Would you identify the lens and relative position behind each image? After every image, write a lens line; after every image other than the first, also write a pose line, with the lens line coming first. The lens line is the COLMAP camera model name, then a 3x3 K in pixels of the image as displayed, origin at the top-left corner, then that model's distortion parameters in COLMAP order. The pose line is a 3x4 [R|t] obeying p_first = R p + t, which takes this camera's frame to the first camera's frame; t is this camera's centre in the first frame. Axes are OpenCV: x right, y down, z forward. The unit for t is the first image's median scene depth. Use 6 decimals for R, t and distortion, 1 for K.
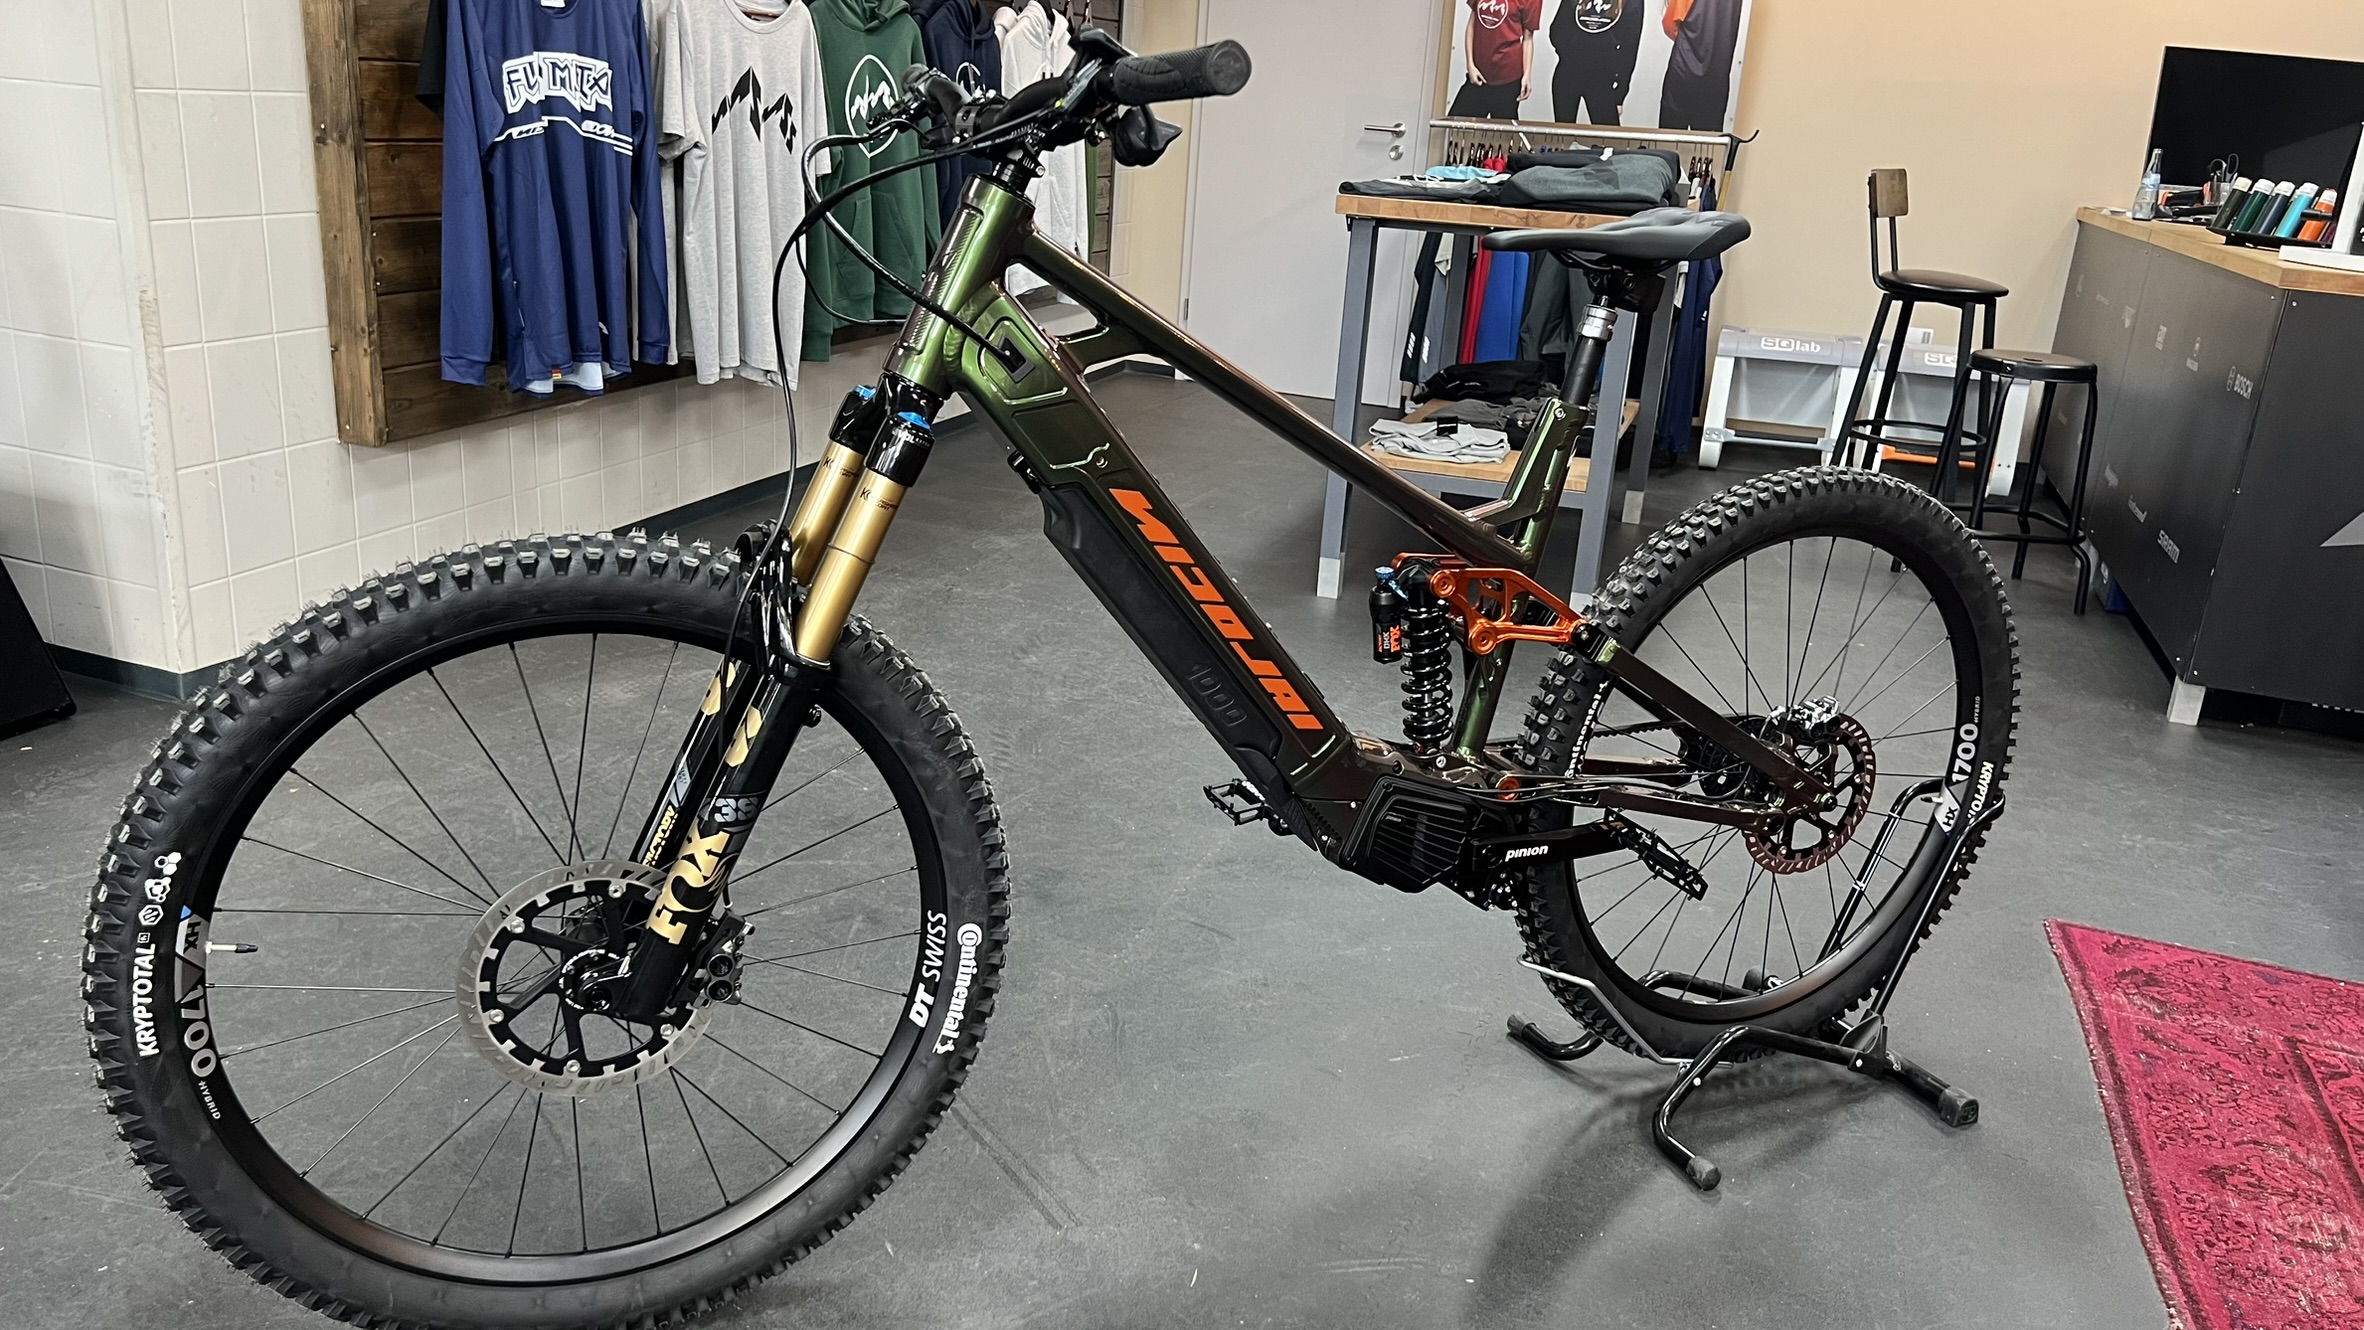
lens RADIAL K [[1820.2, 0, 1181.7], [0, 1820.2, 669.1], [0, 0, 1]] dist [-0.001123, -0.000280]
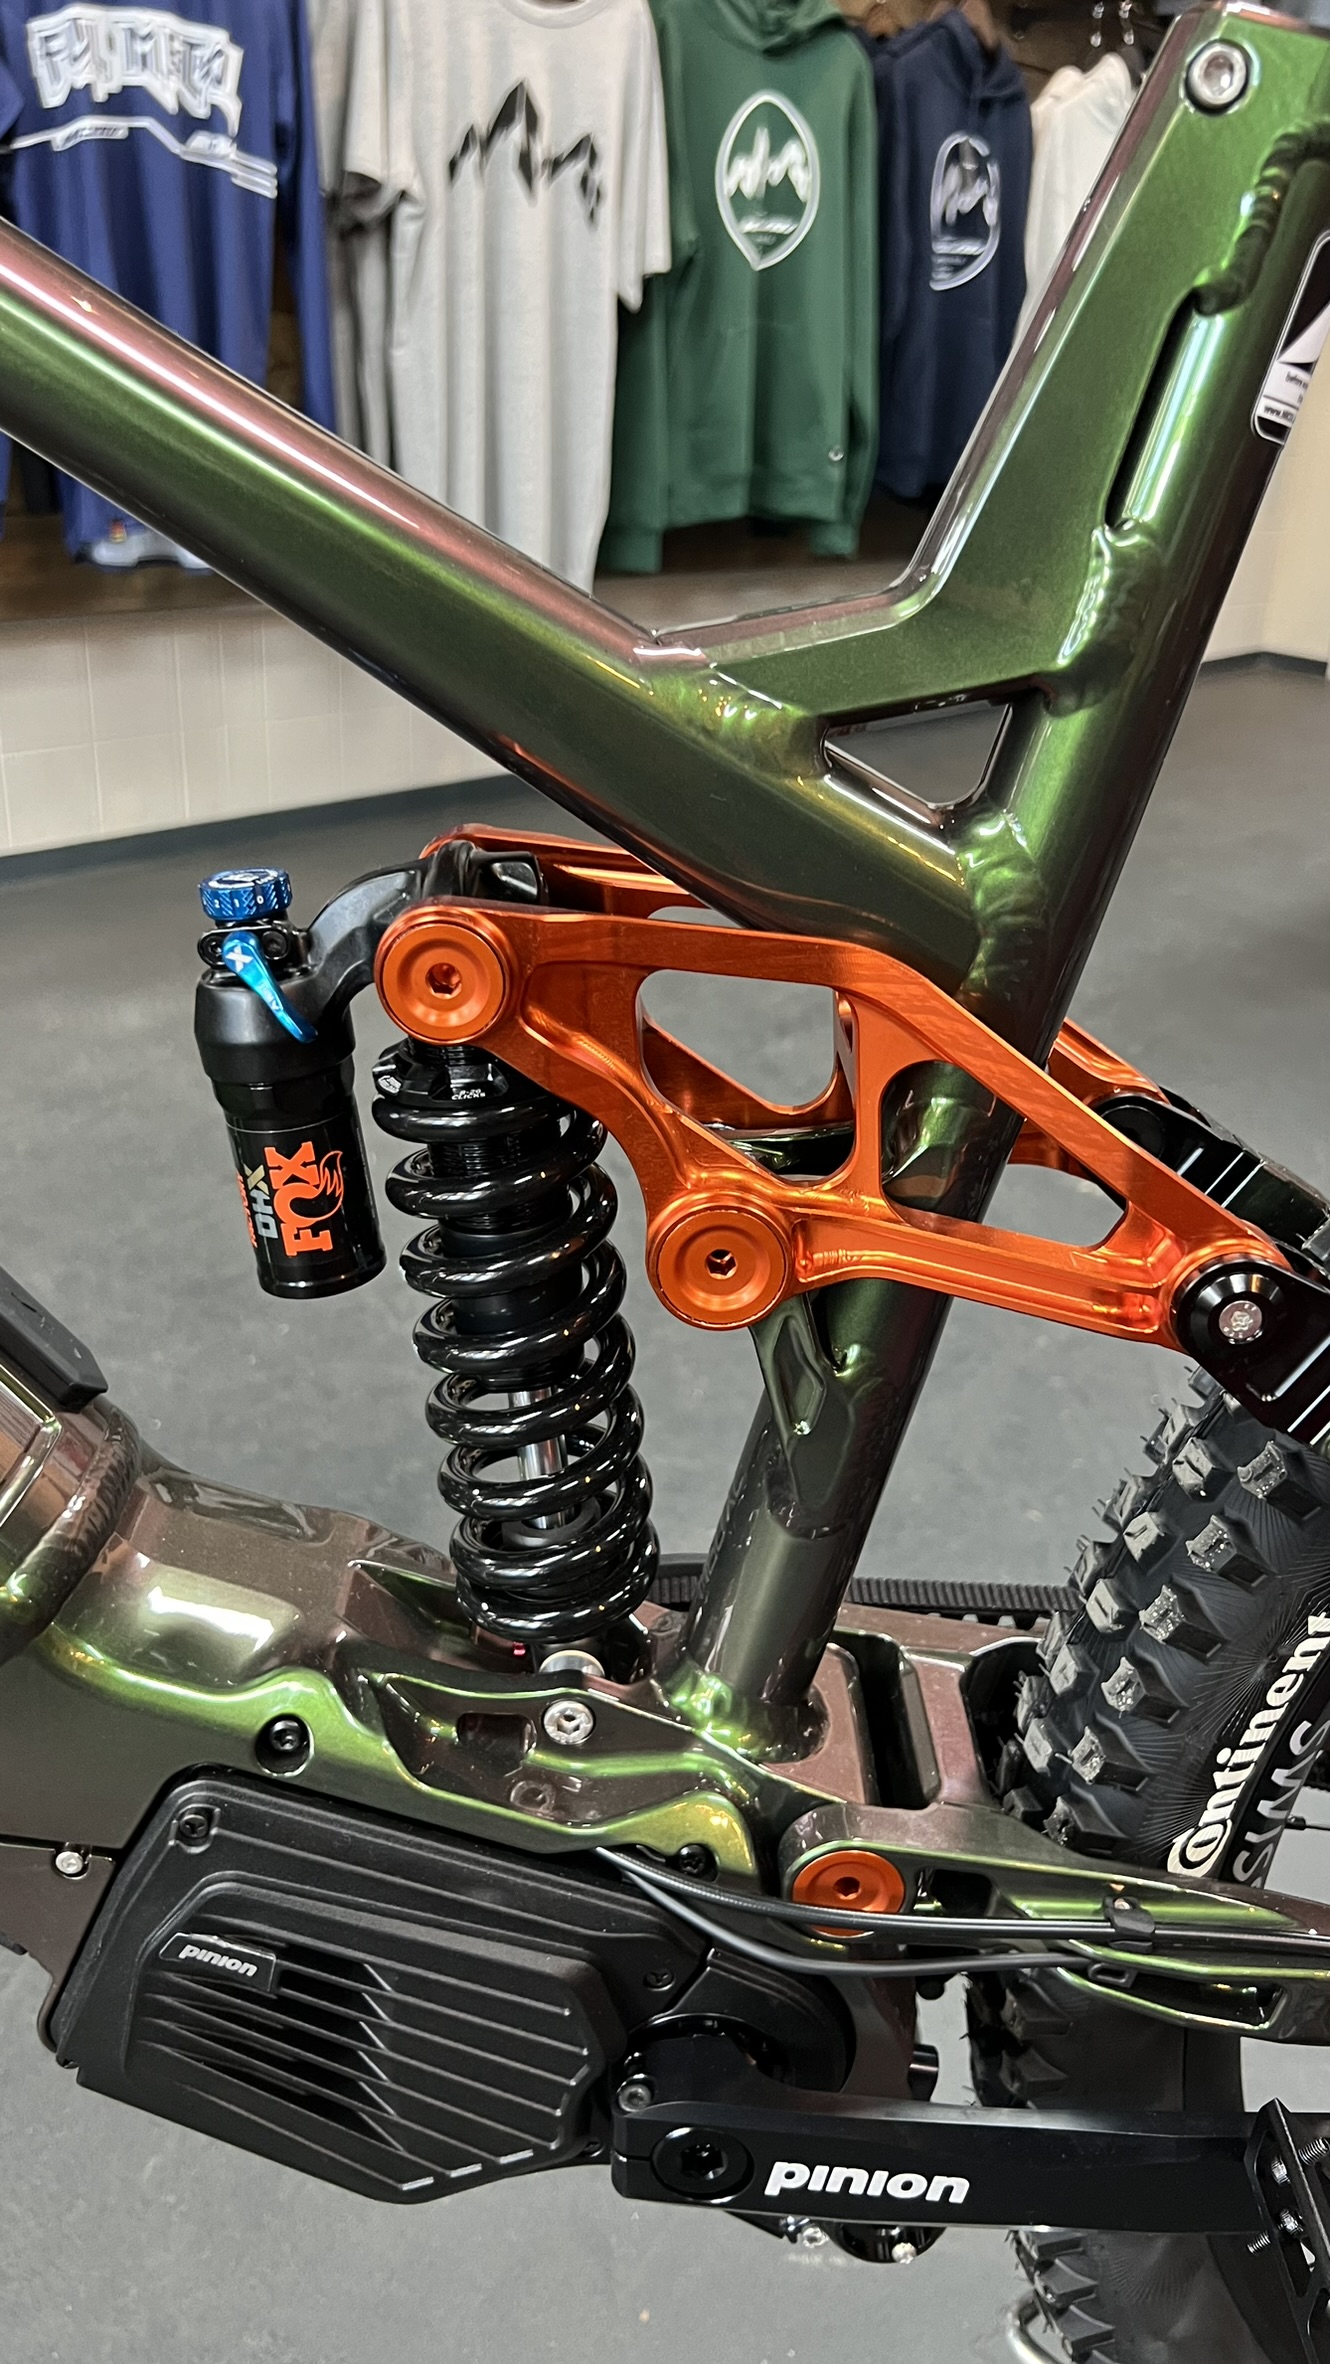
lens RADIAL K [[1820.2, 0, 663.4], [0, 1820.2, 1176.6], [0, 0, 1]] dist [-0.001123, -0.000280]
pose [[0.908693, 0.156025, -0.387213, 0.118663], [-0.121689, 0.986248, 0.111829, -0.024242], [0.399336, -0.054499, 0.915183, 0.401674]]
